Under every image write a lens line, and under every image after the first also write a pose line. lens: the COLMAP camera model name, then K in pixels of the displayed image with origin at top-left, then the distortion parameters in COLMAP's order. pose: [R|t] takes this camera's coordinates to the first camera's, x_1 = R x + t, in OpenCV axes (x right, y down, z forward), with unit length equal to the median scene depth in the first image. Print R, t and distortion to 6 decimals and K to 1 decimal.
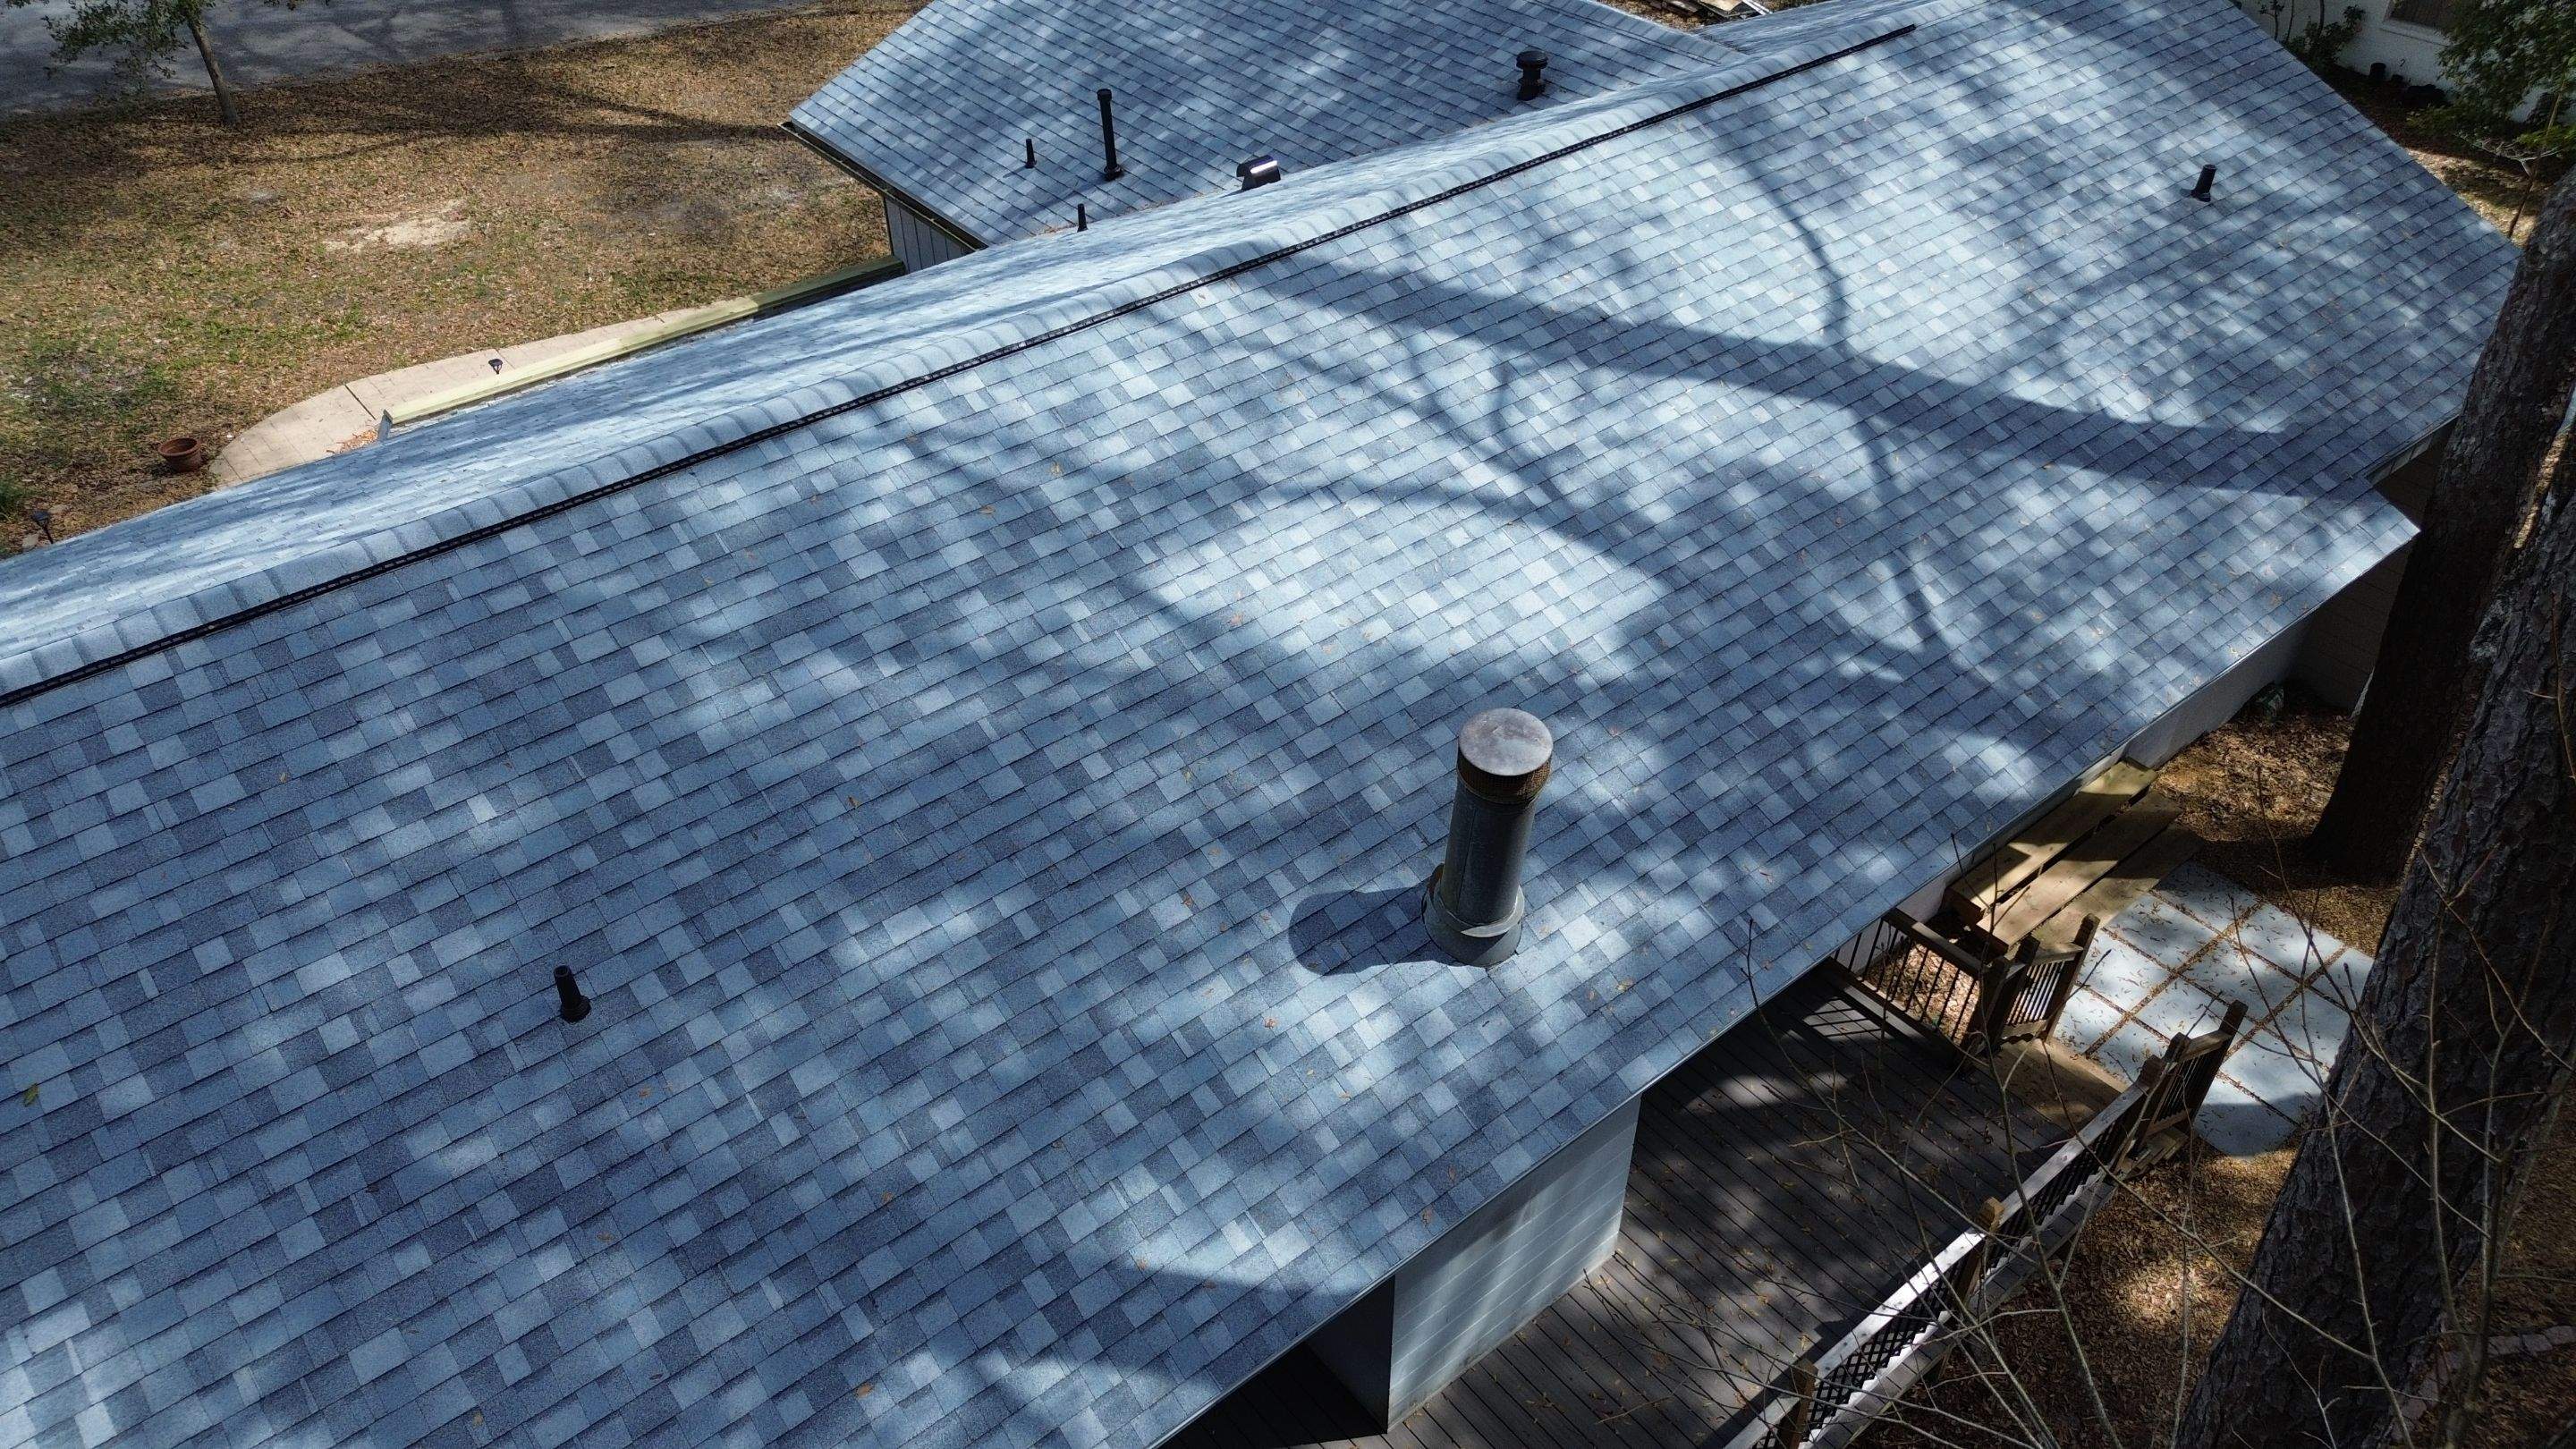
lens RADIAL K [[1818.1, 0, 1304.8], [0, 1818.1, 725.5], [0, 0, 1]] dist [0.063087, -0.059780]
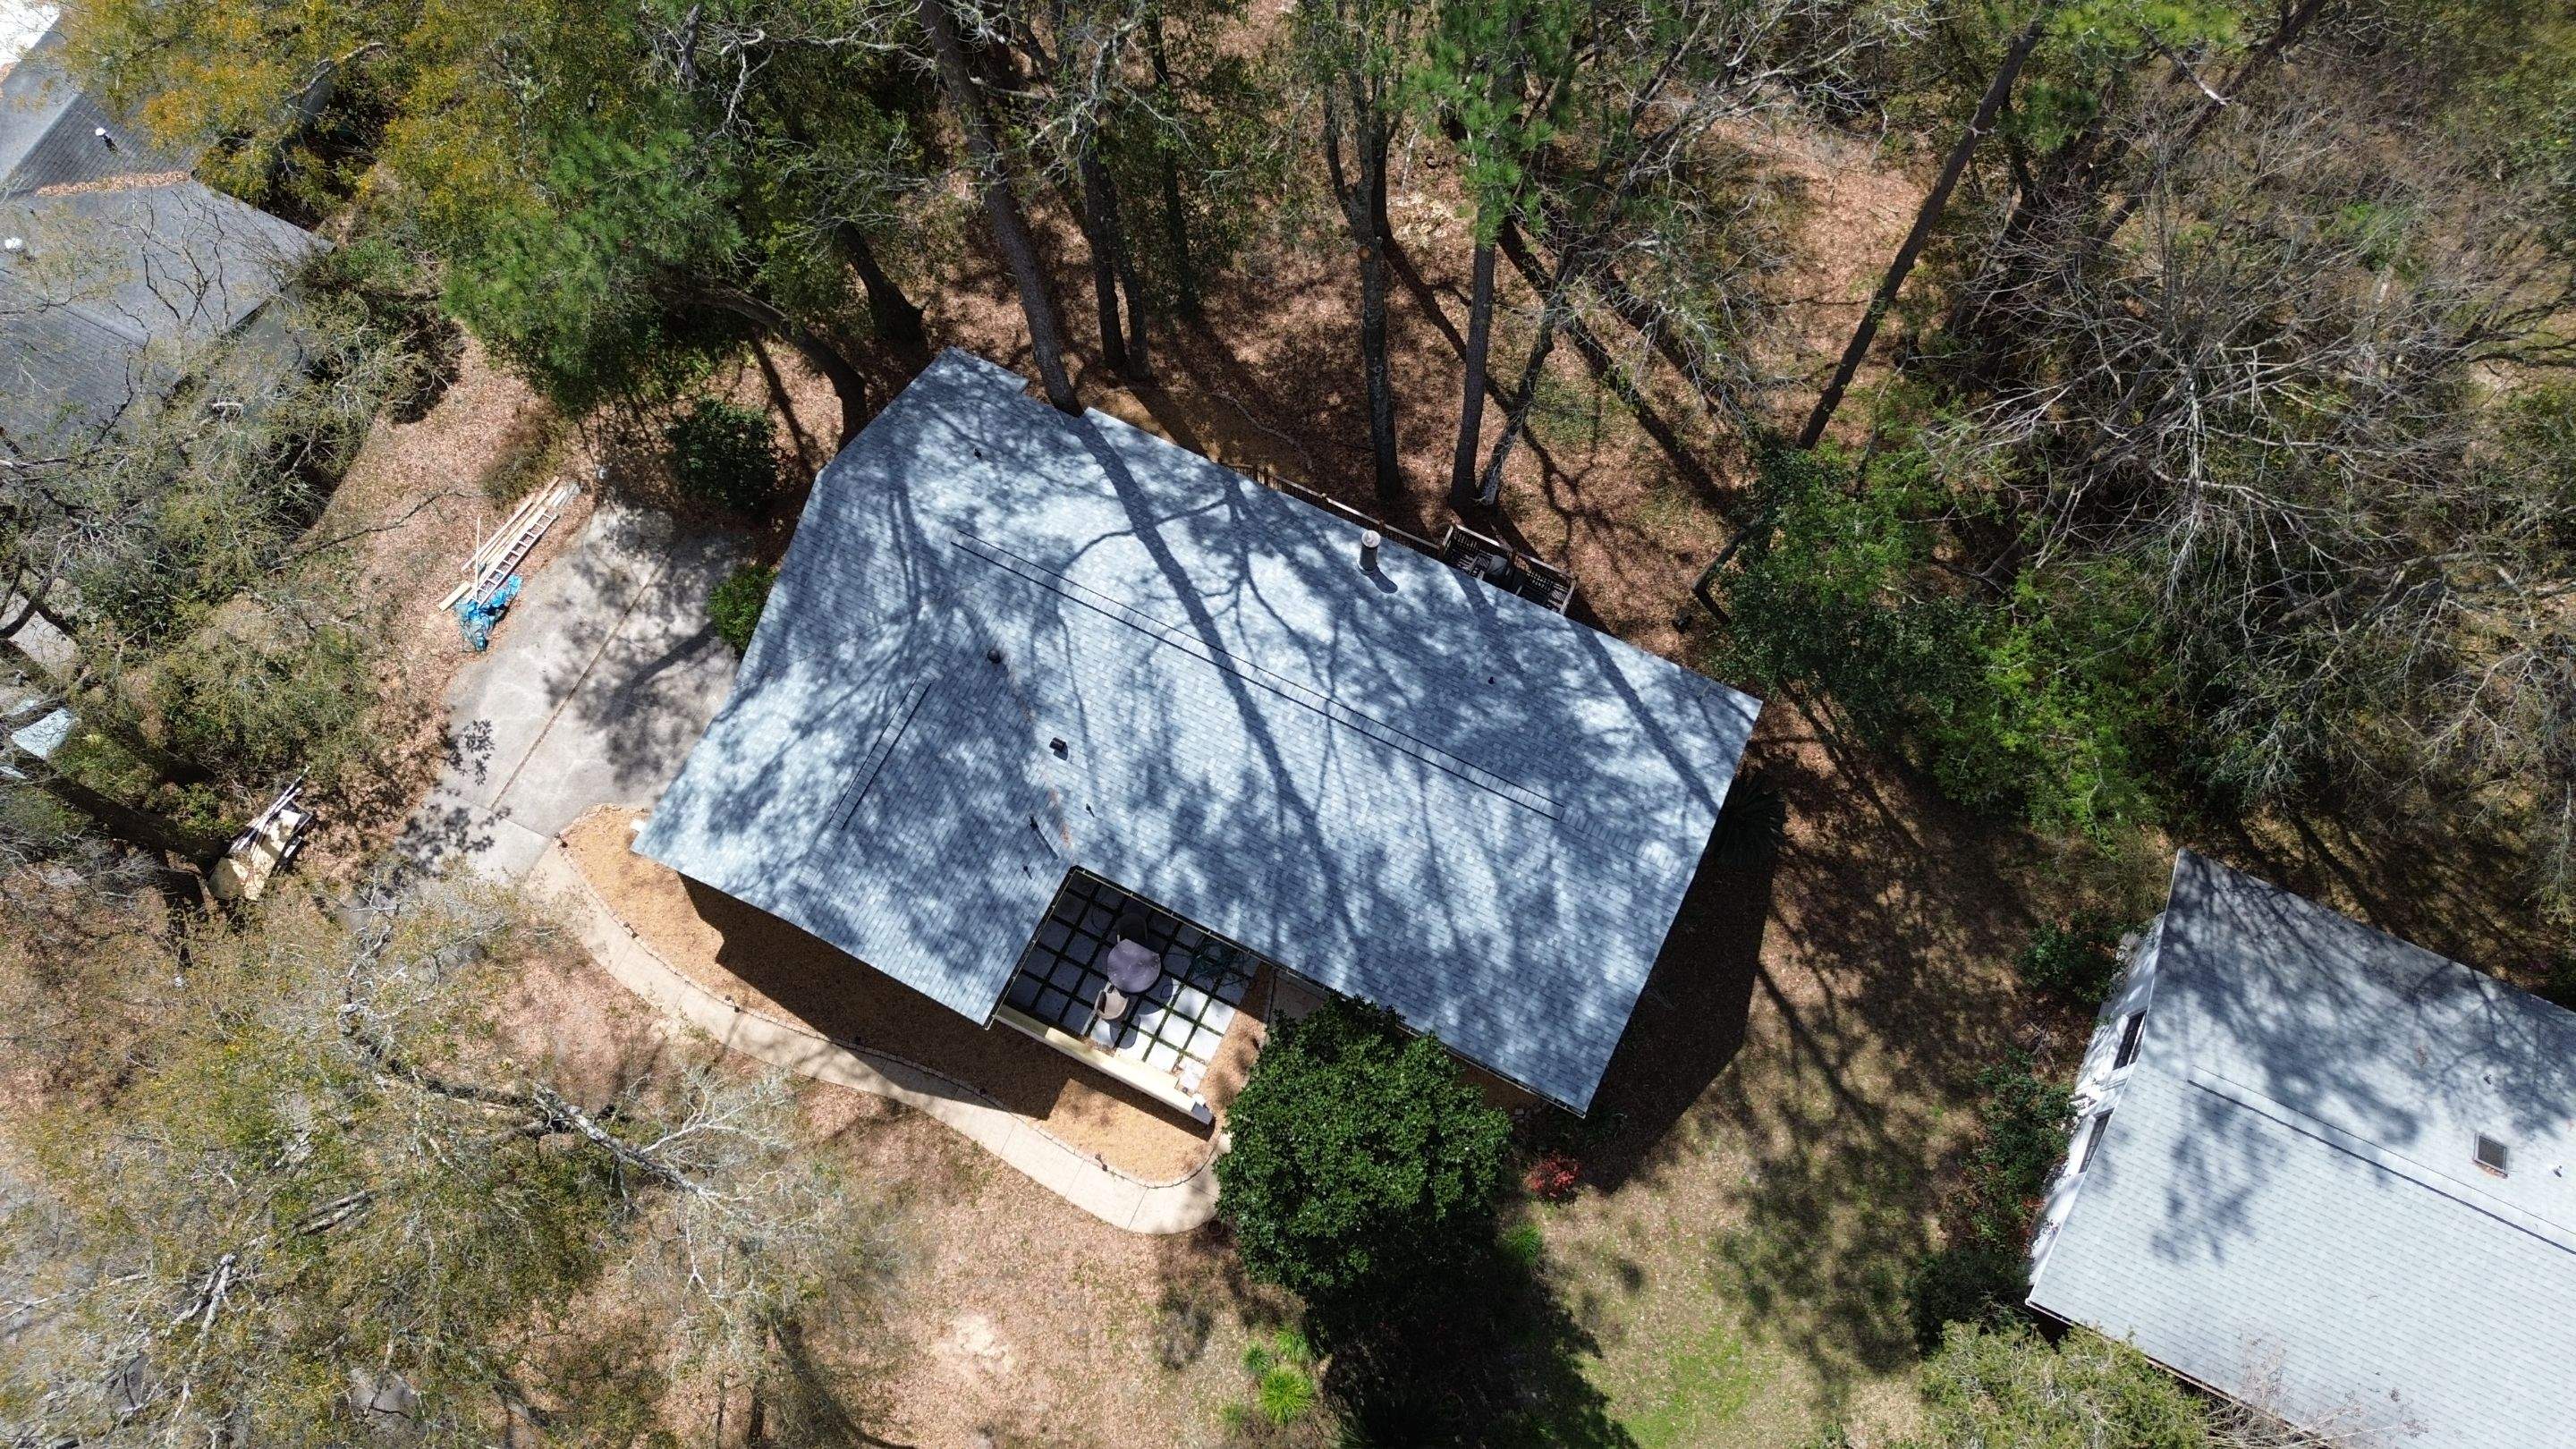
lens RADIAL K [[1818.1, 0, 1271.2], [0, 1818.1, 743.1], [0, 0, 1]] dist [0.063087, -0.059780]
pose [[-0.412923, -0.861390, 0.295808, -1.310350], [0.585437, -0.002234, 0.810715, -3.164078], [-0.697681, 0.507940, 0.505212, -0.794542]]
